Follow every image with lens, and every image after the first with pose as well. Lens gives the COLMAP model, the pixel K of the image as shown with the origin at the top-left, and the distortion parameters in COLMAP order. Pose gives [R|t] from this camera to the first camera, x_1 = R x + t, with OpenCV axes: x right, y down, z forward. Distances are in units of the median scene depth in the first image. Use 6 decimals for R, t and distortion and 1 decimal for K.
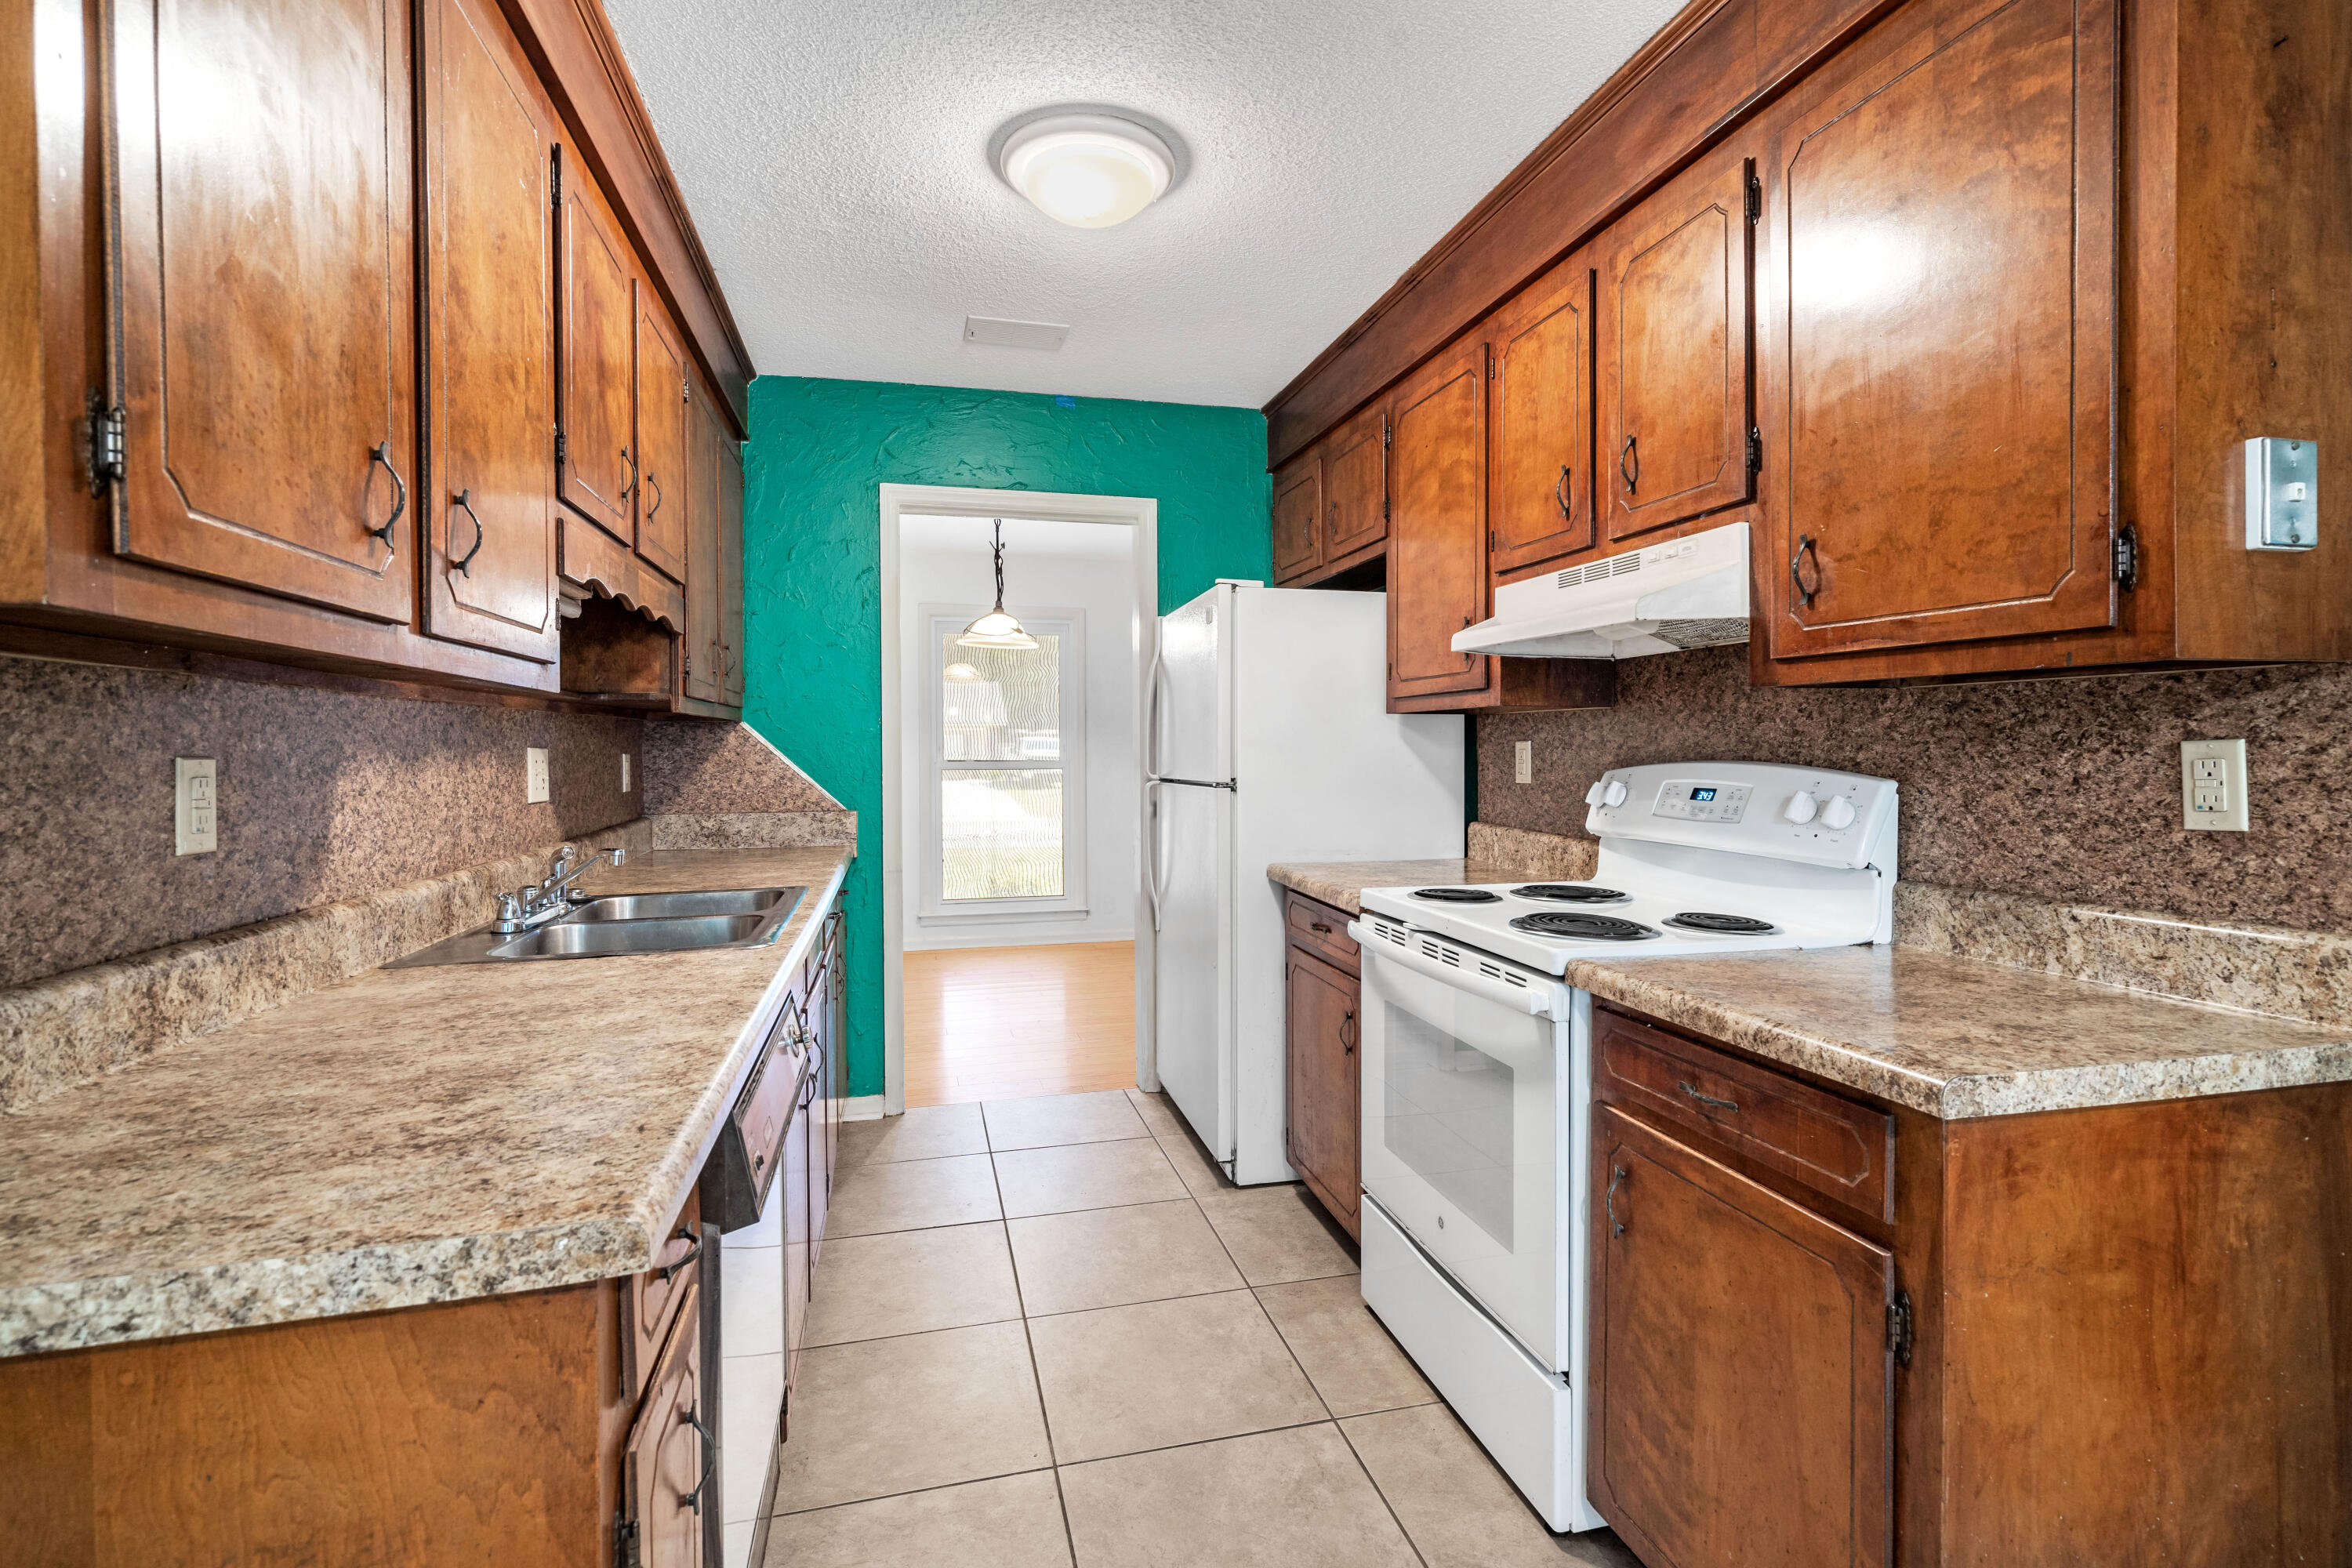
lens RADIAL K [[1101.4, 0, 1186.4], [0, 1101.4, 756.7], [0, 0, 1]] dist [0.001702, 0.000386]
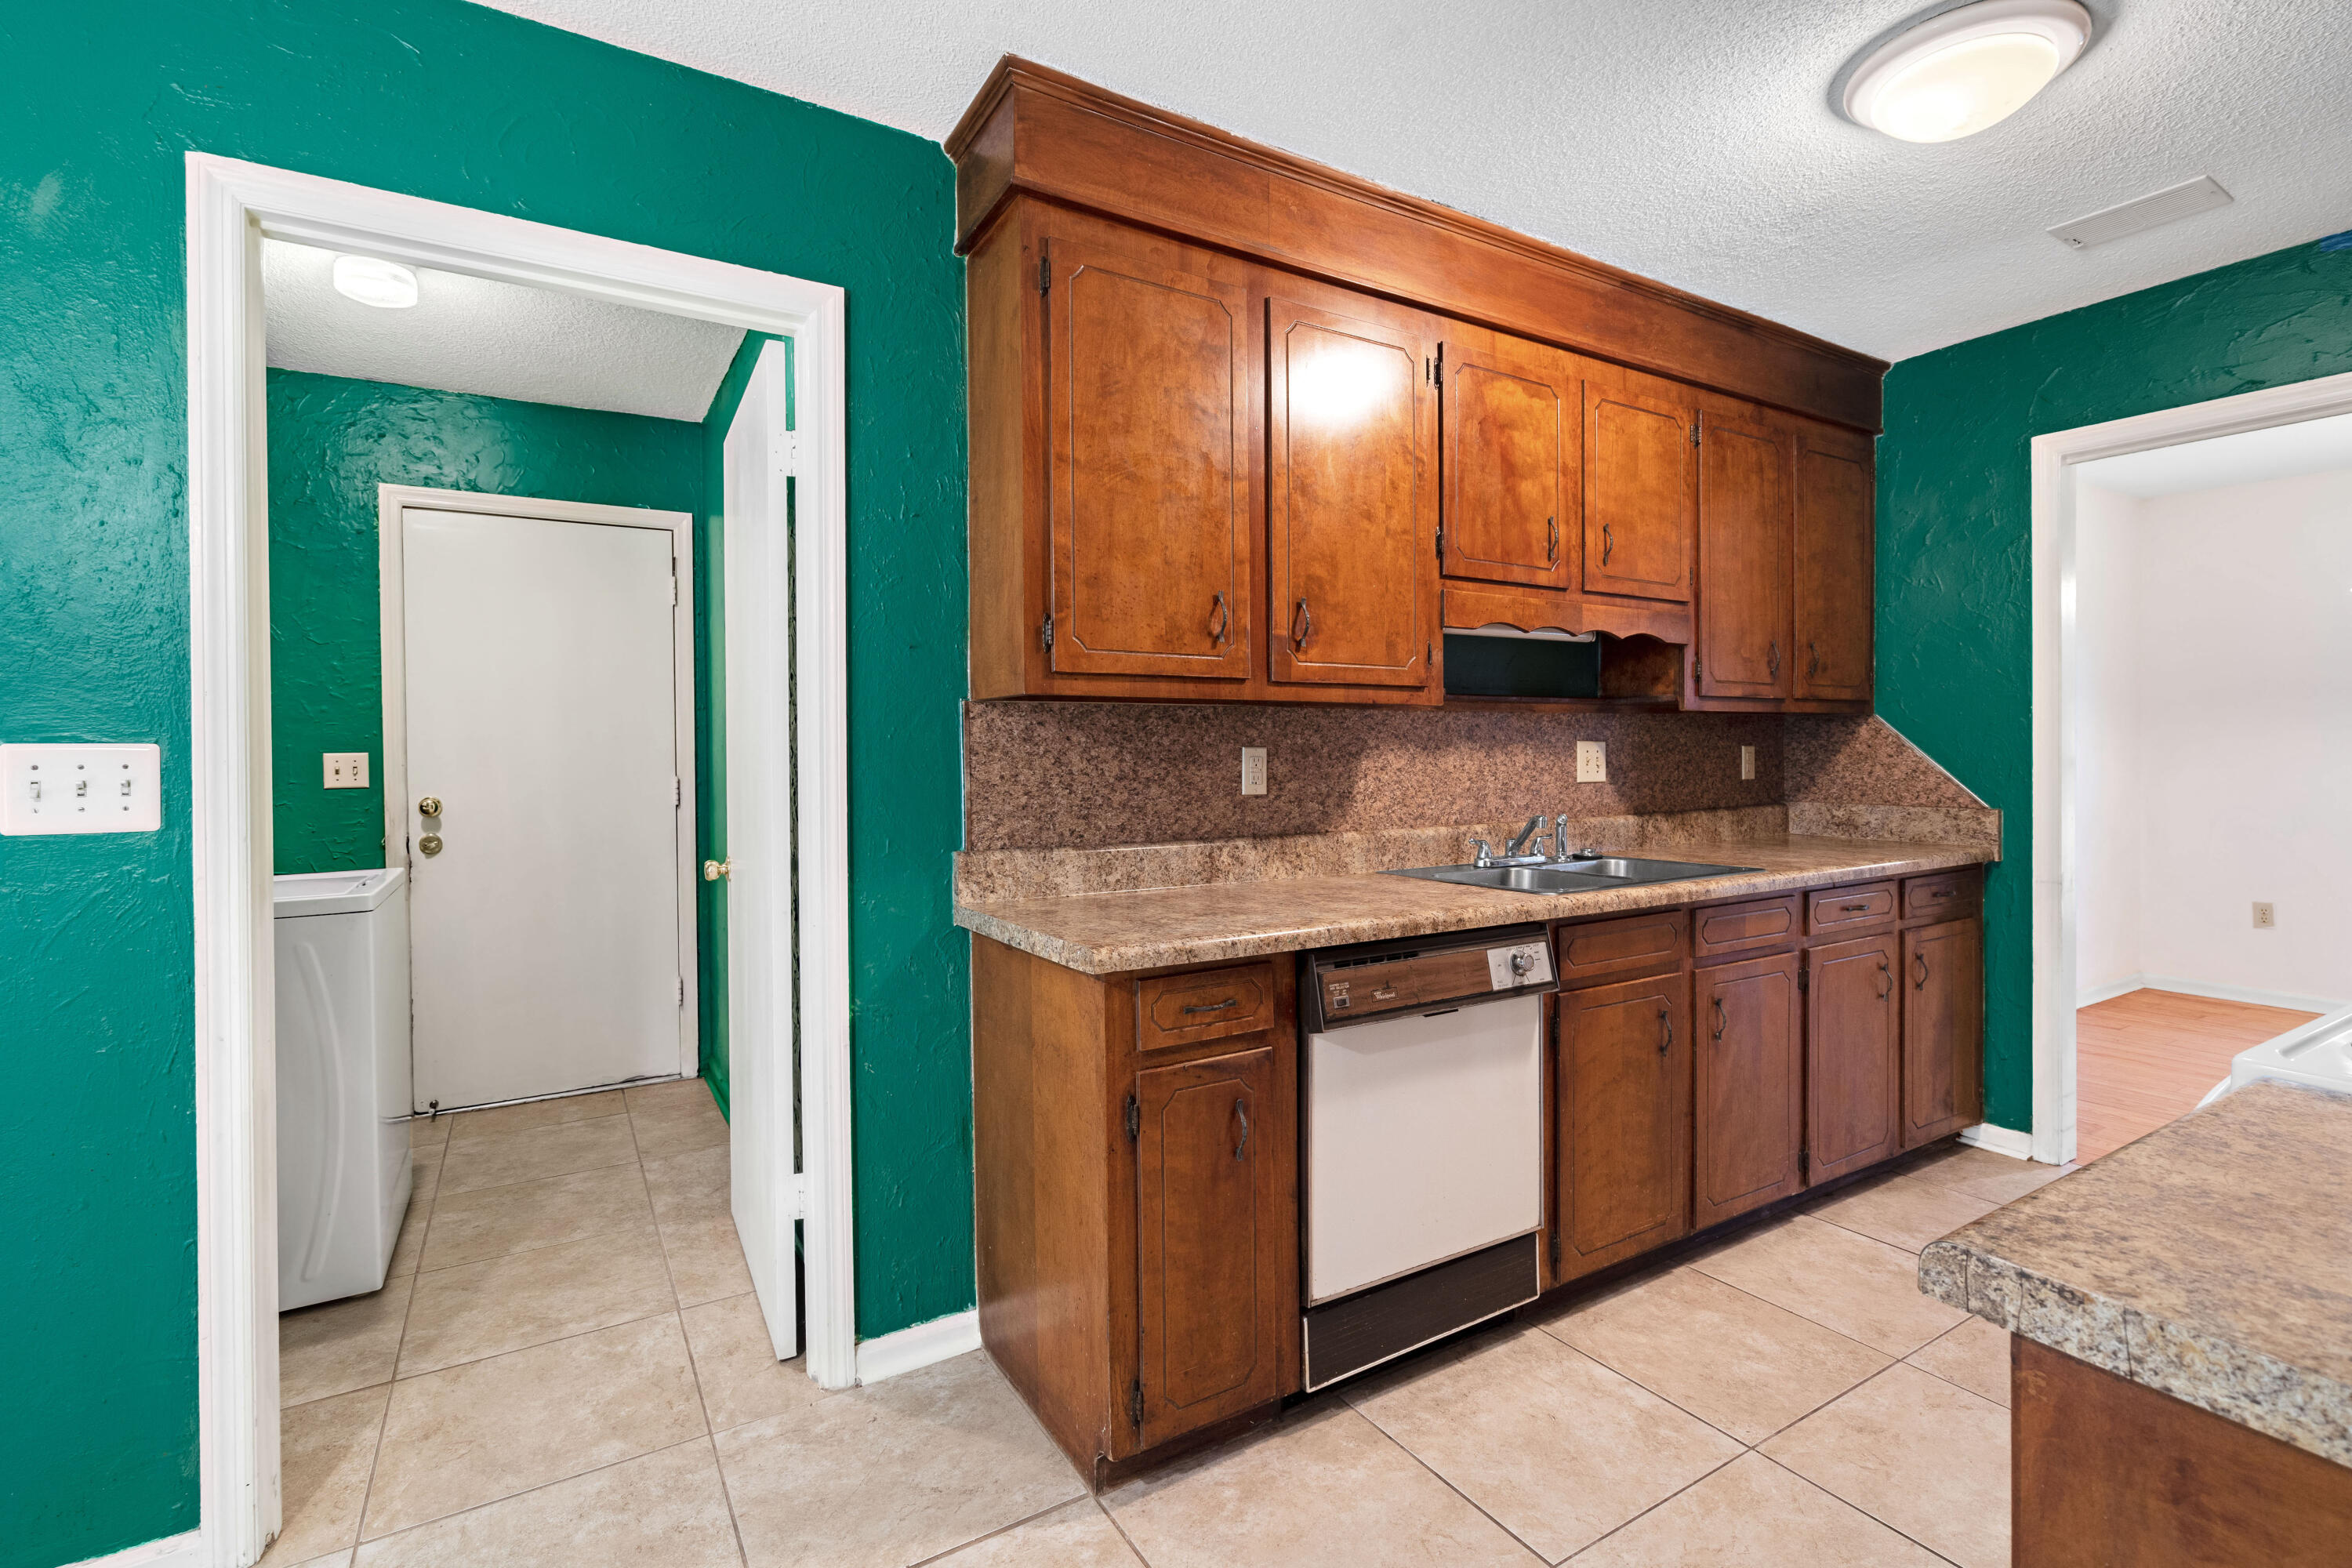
lens RADIAL K [[1068.7, 0, 1186.4], [0, 1068.7, 757.0], [0, 0, 1]] dist [-0.010192, 0.001884]
pose [[0.291180, 0.011669, -0.956597, 0.719626], [-0.004024, 0.999932, 0.010973, -0.001754], [0.956660, 0.000654, 0.291207, 0.235944]]
